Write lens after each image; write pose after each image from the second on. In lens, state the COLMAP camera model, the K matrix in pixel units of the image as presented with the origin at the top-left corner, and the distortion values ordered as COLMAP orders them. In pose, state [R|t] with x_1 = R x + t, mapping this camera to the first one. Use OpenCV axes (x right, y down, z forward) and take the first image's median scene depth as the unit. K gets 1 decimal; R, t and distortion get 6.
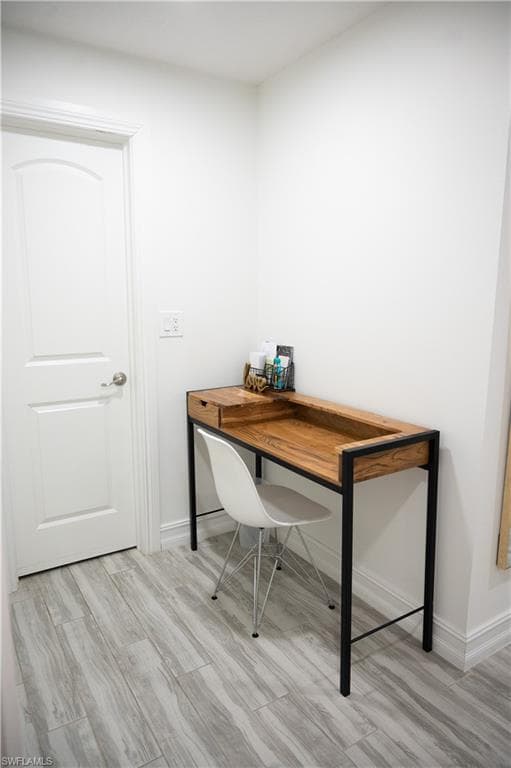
lens RADIAL K [[506.7, 0, 262.0], [0, 506.7, 380.6], [0, 0, 1]] dist [-0.005362, 0.000563]
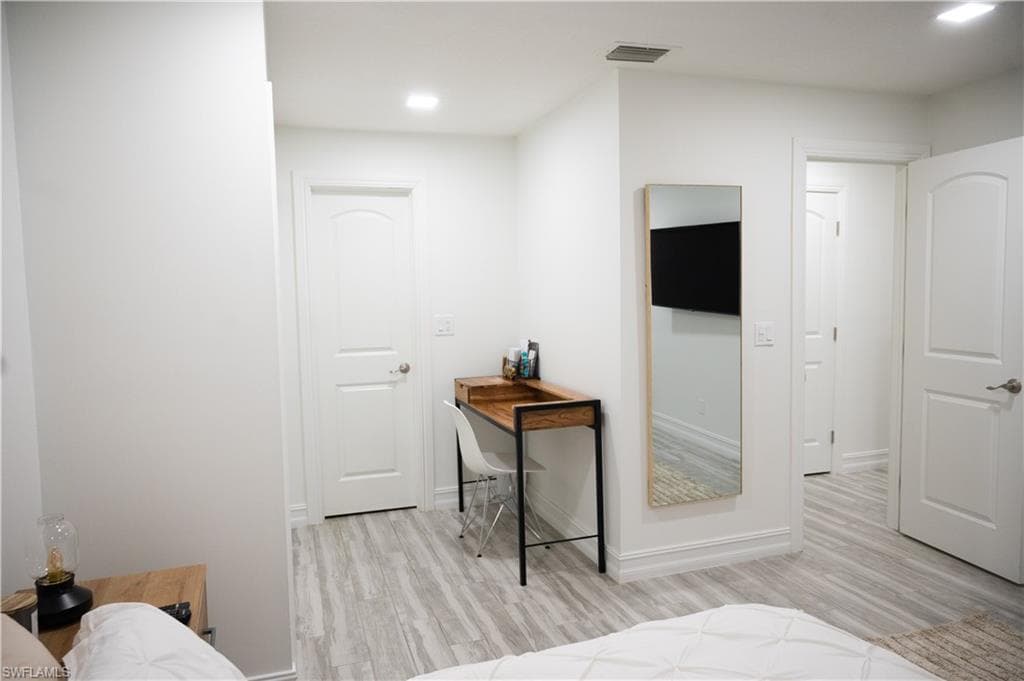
lens RADIAL K [[675.7, 0, 523.4], [0, 675.7, 337.0], [0, 0, 1]] dist [-0.005362, 0.000563]
pose [[0.972833, -0.006818, -0.231405, 0.482775], [-0.016045, 0.995177, -0.096778, 0.093601], [0.230949, 0.097862, 0.968032, -0.704051]]
